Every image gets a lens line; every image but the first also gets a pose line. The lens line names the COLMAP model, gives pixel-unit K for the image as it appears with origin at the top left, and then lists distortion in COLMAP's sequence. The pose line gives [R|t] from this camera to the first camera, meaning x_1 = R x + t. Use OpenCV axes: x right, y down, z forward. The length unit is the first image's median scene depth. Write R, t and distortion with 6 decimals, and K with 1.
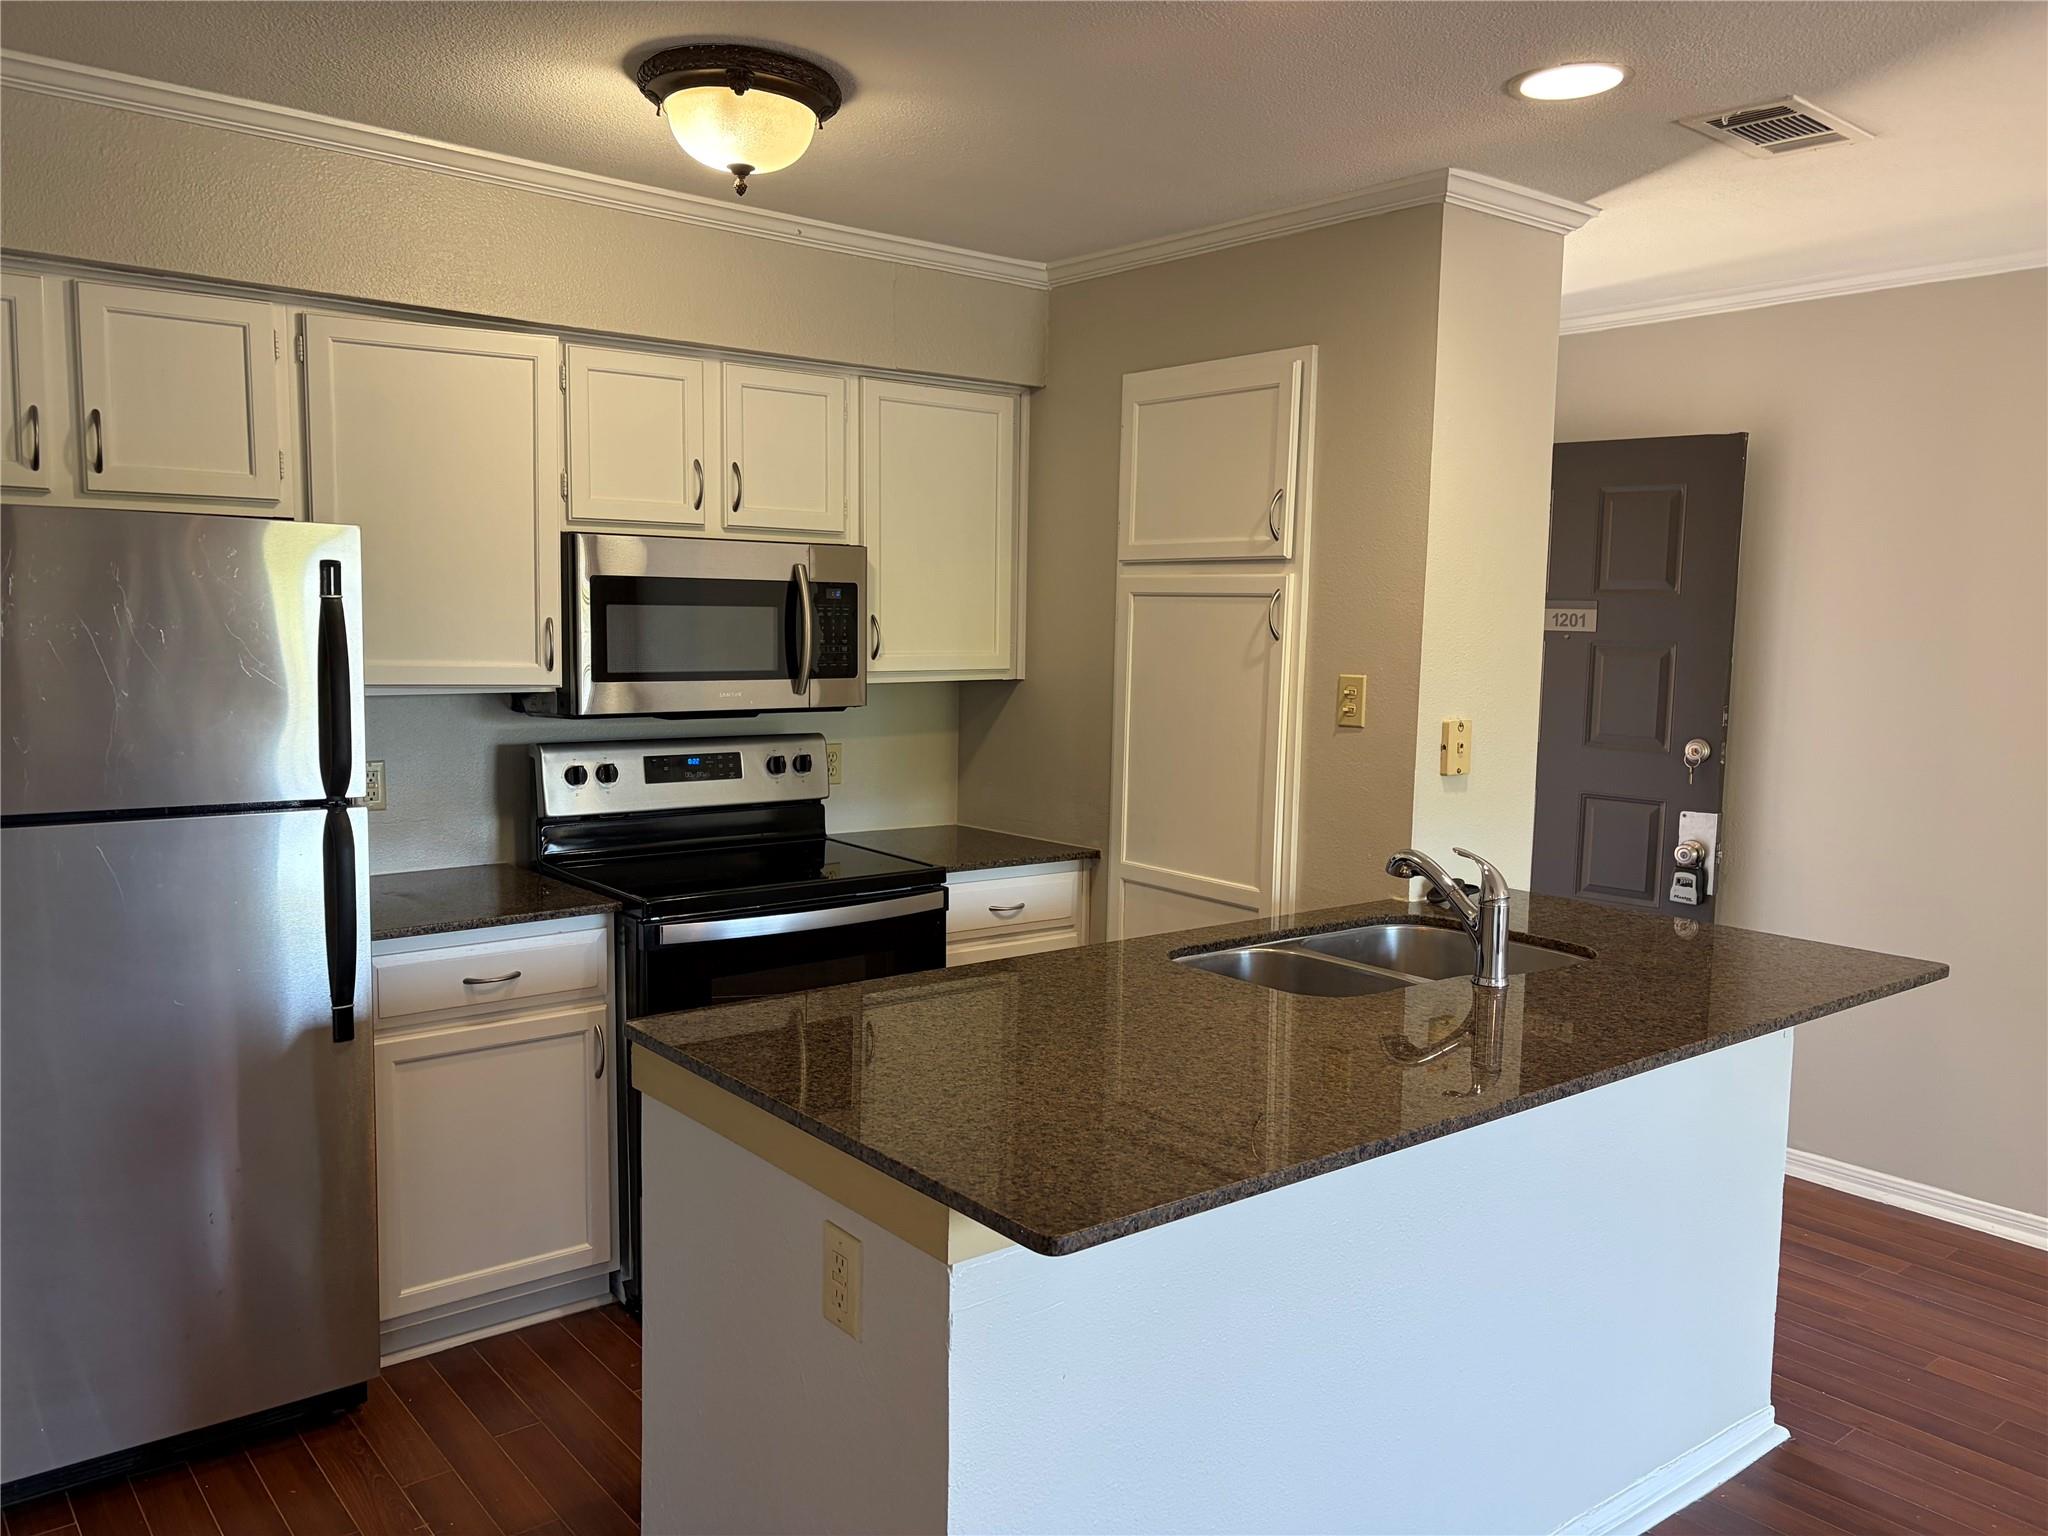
lens RADIAL K [[1542.9, 0, 1024.0], [0, 1542.9, 768.0], [0, 0, 1]] dist [0.024423, -0.001933]
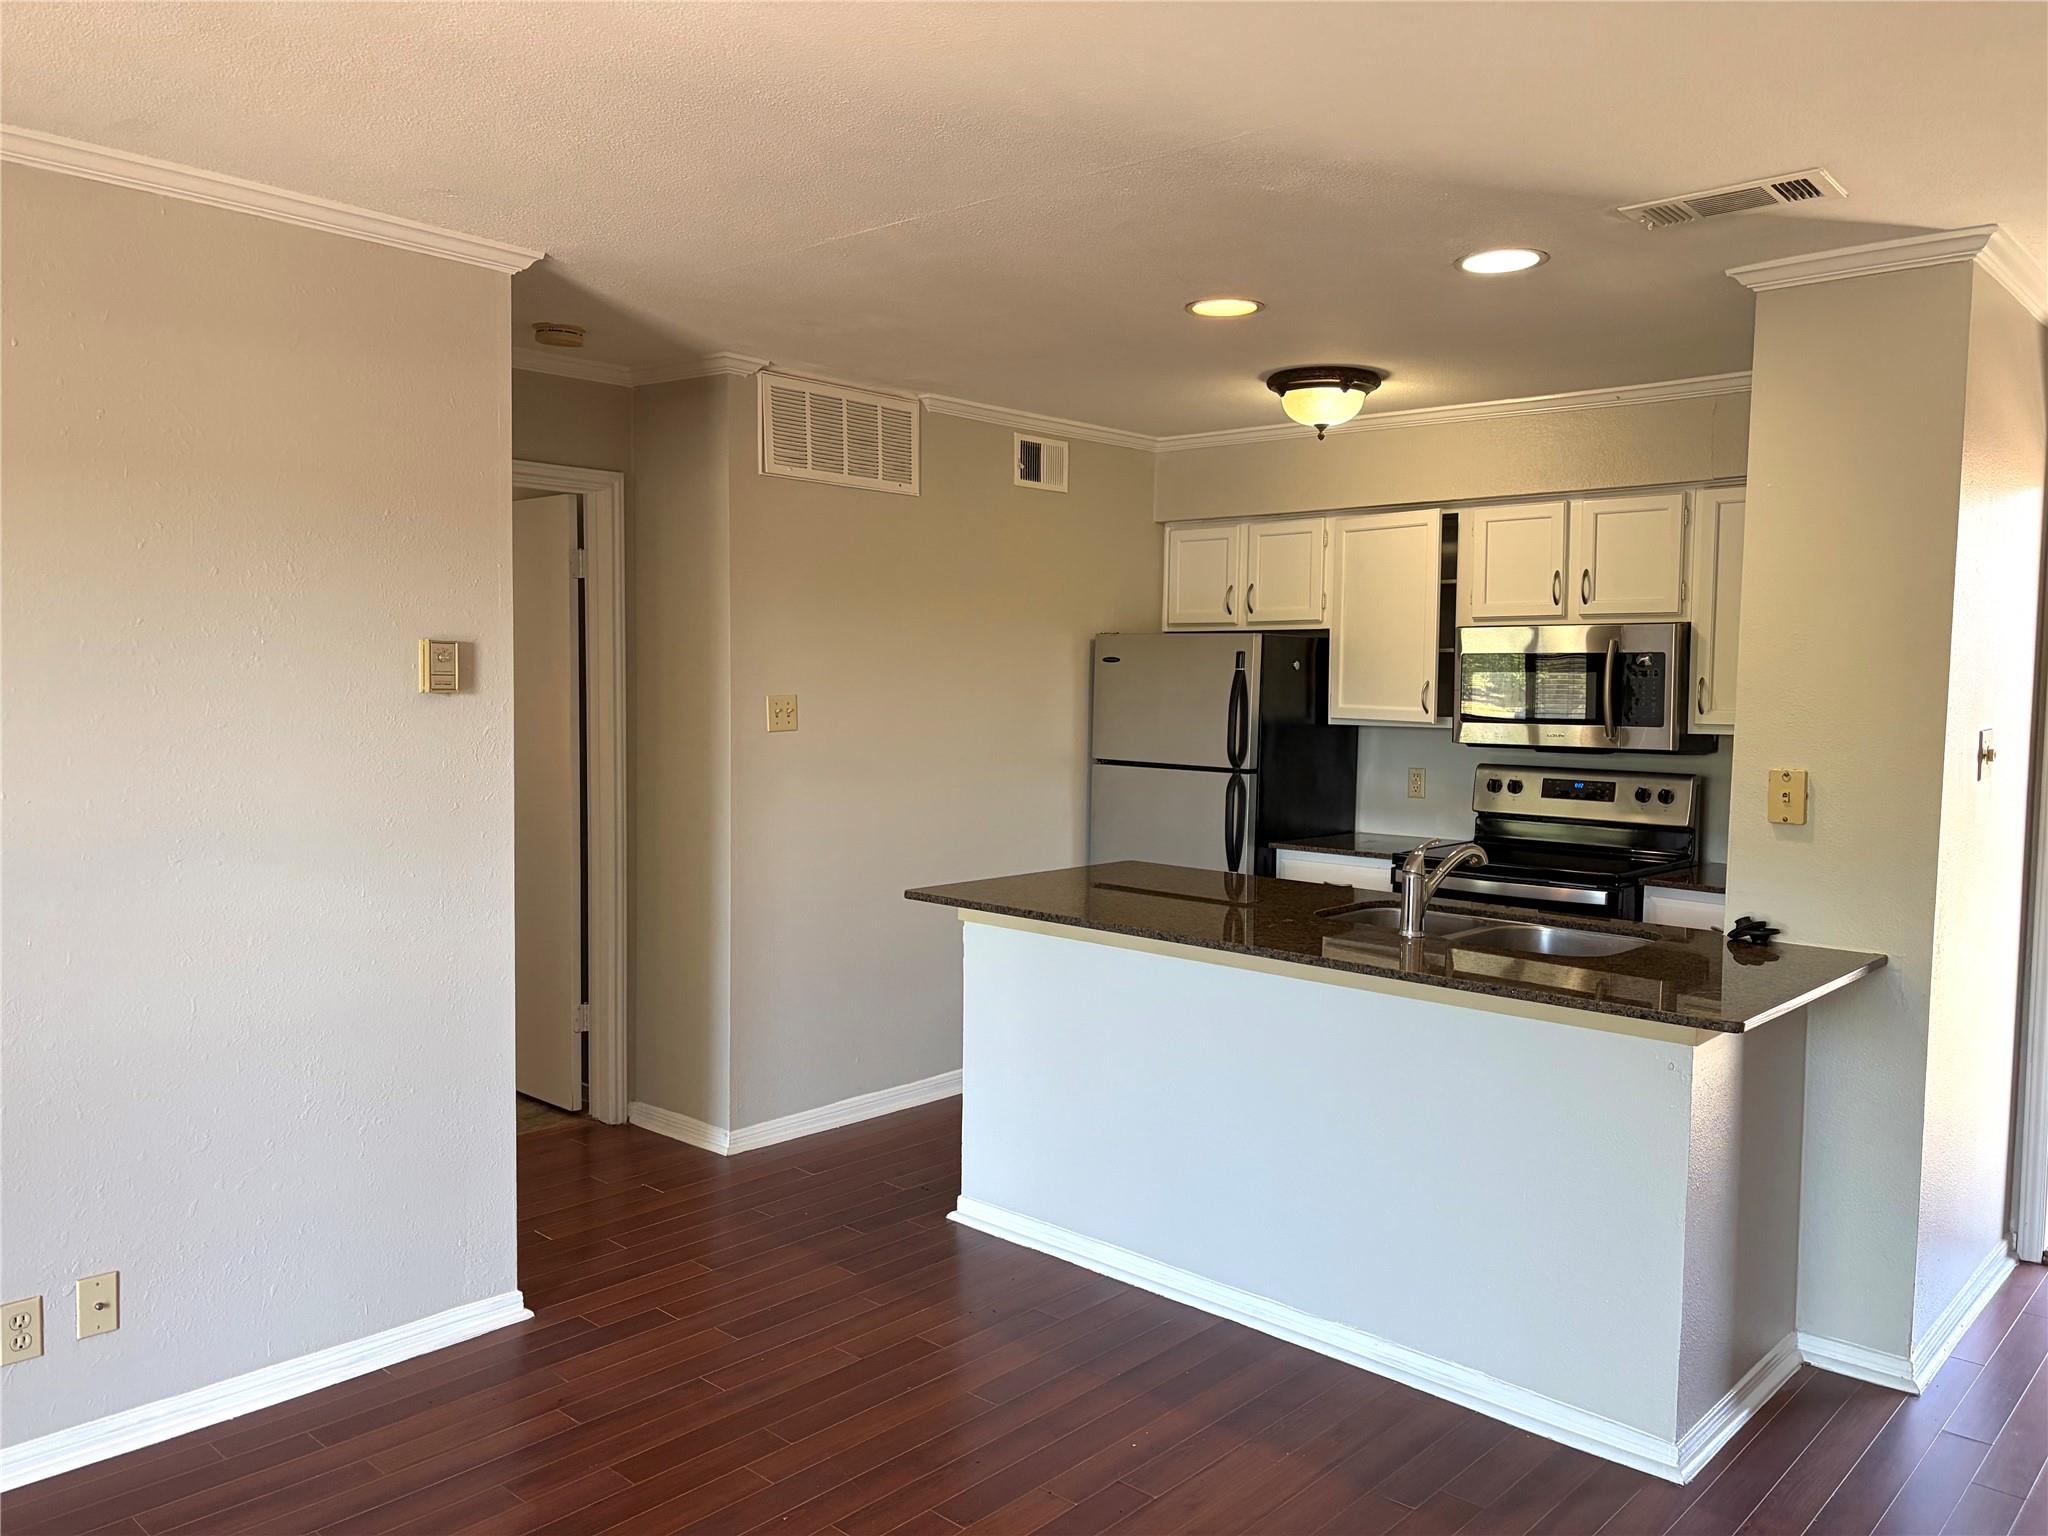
lens RADIAL K [[1518.0, 0, 1024.0], [0, 1518.0, 768.0], [0, 0, 1]] dist [0.129282, -0.248832]
pose [[0.154303, 0.046417, -0.986933, 1.172380], [-0.107626, 0.993741, 0.029911, -0.008277], [0.982144, 0.101605, 0.158333, 0.326228]]
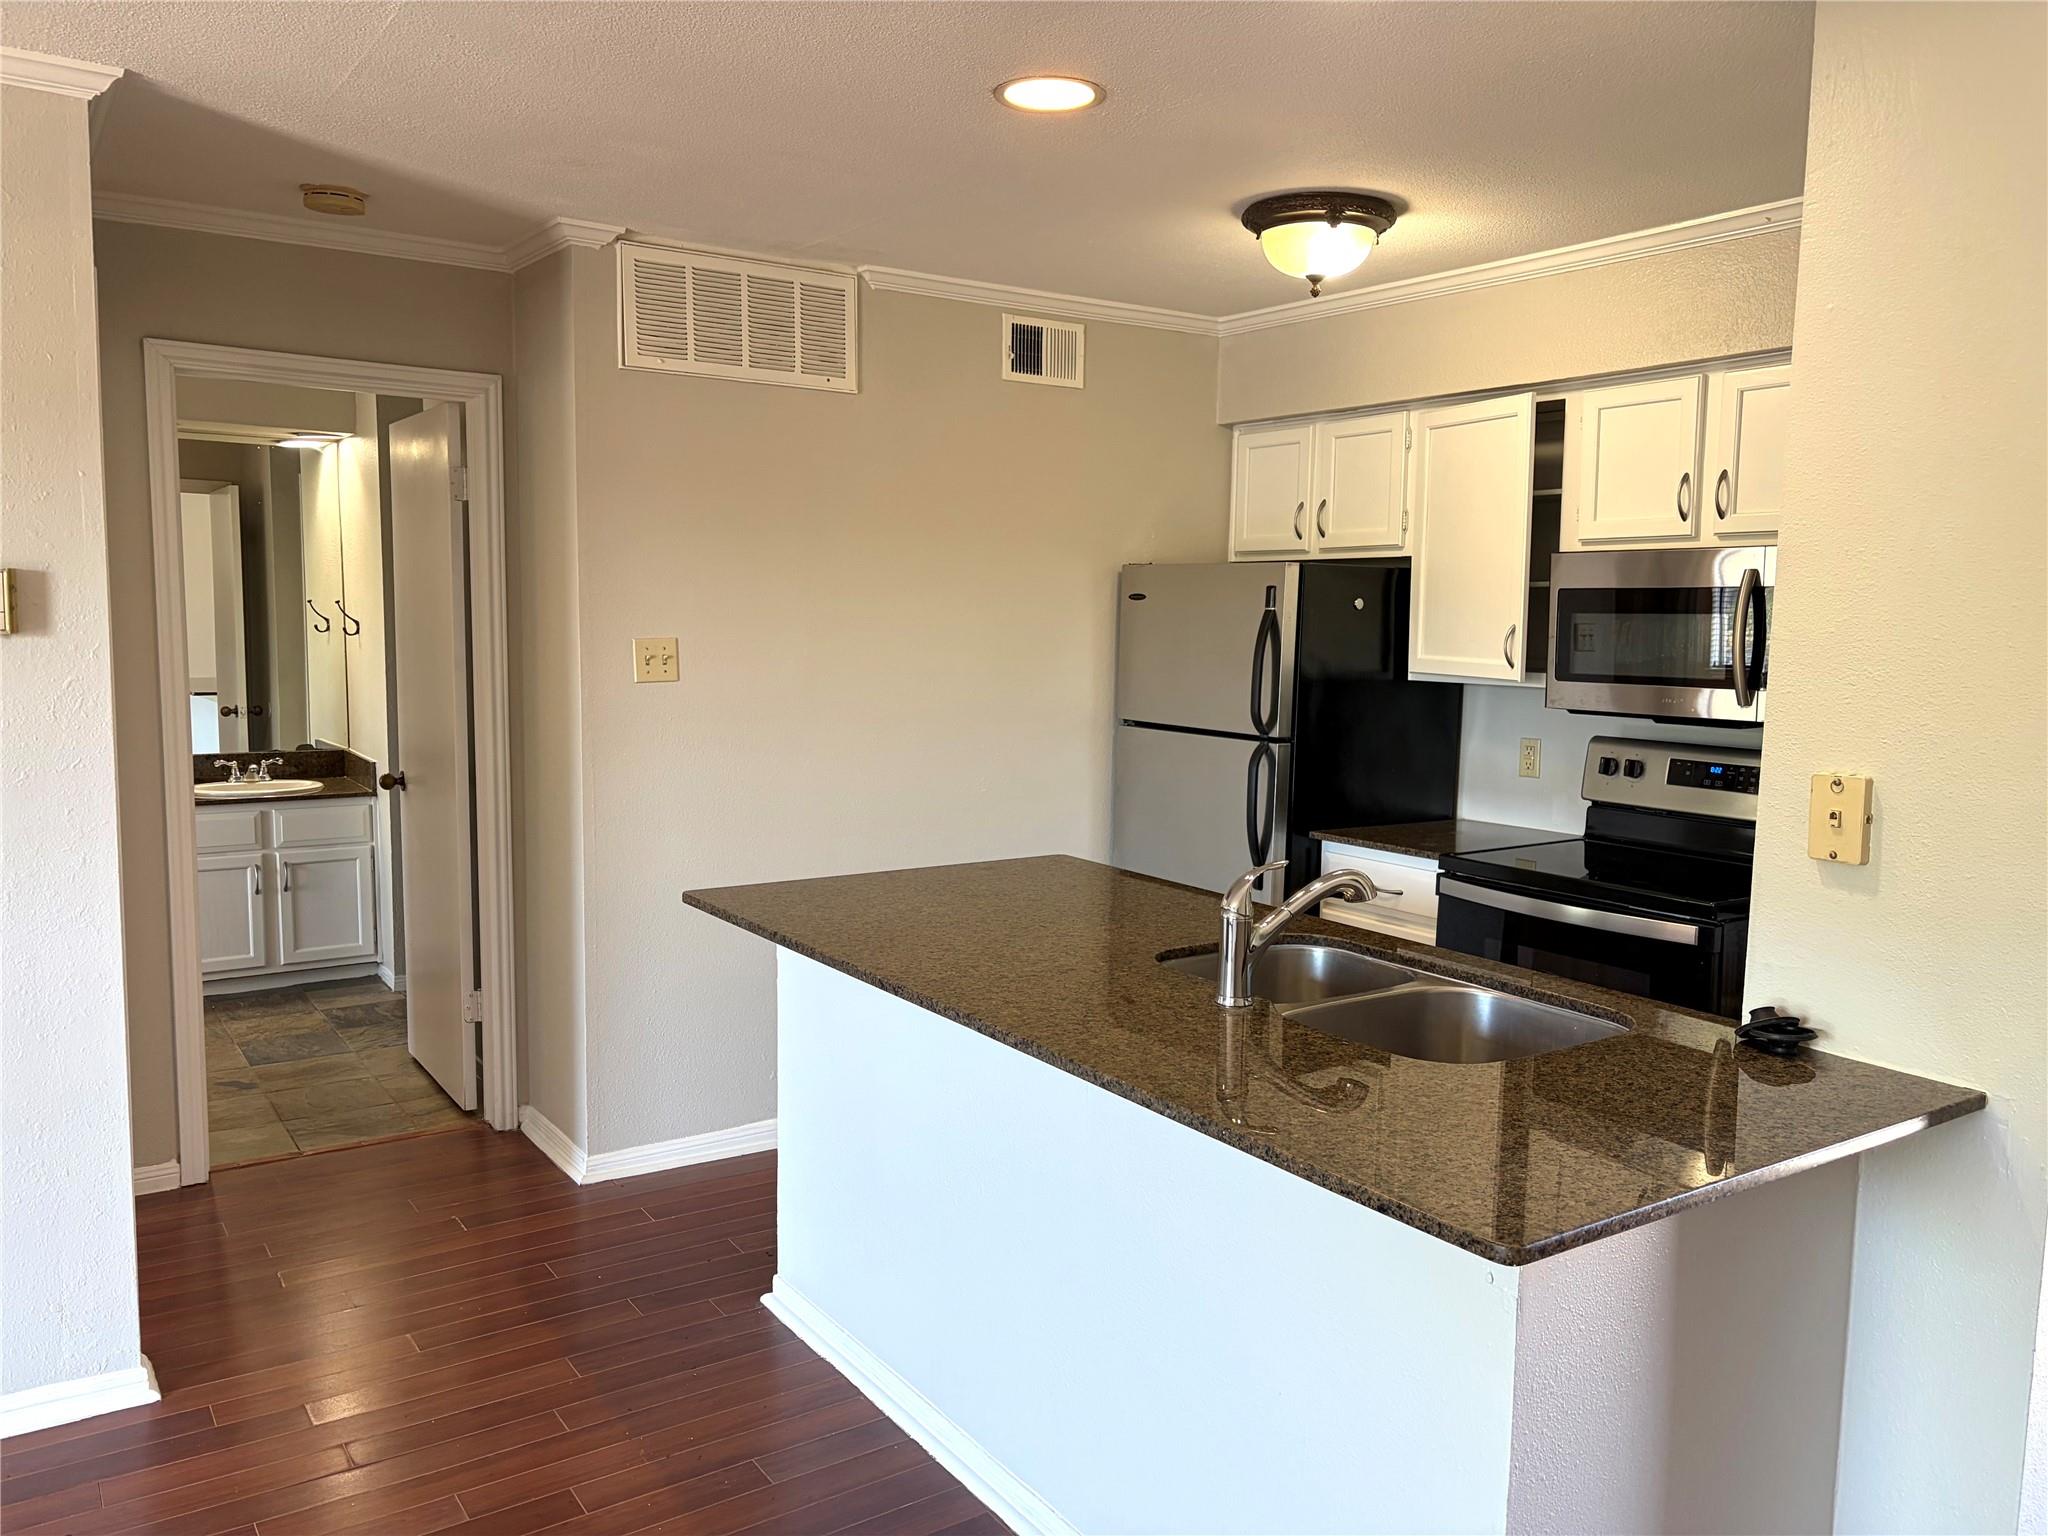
lens RADIAL K [[1542.9, 0, 1024.0], [0, 1542.9, 768.0], [0, 0, 1]] dist [0.024423, -0.001933]
pose [[-0.075244, 0.084869, -0.993547, 0.905055], [-0.114975, 0.988988, 0.093187, -0.052738], [0.990515, 0.121244, -0.064658, 0.684495]]
